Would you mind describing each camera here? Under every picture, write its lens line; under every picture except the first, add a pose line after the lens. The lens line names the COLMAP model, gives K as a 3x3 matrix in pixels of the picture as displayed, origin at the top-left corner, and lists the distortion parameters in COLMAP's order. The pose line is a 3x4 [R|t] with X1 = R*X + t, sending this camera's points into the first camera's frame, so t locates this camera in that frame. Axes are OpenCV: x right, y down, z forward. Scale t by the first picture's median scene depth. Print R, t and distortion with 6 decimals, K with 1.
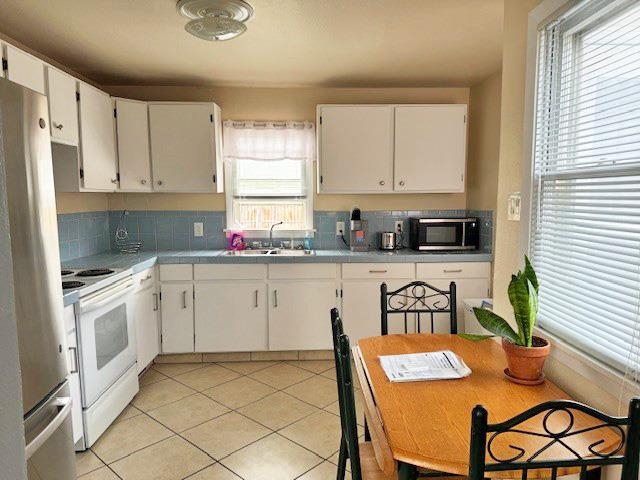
lens RADIAL K [[462.5, 0, 320.0], [0, 462.5, 240.0], [0, 0, 1]] dist [0.002128, -0.002059]
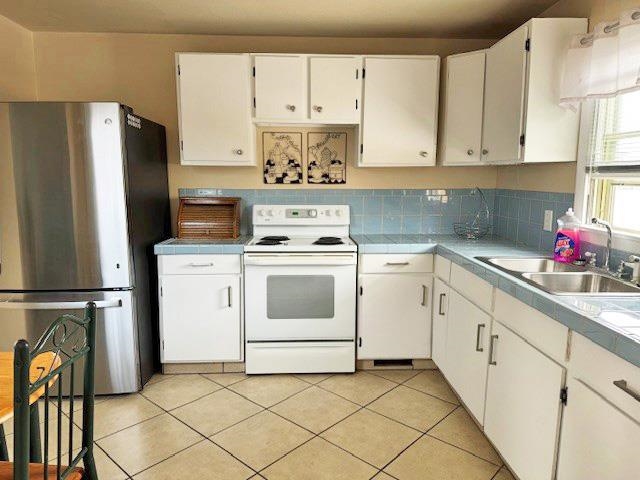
lens RADIAL K [[462.5, 0, 320.0], [0, 462.5, 240.0], [0, 0, 1]] dist [0.002128, -0.002059]
pose [[-0.018577, 0.130836, -0.991230, 0.465138], [-0.096342, 0.986553, 0.132024, -0.058989], [0.995175, 0.097950, -0.005722, 0.800344]]
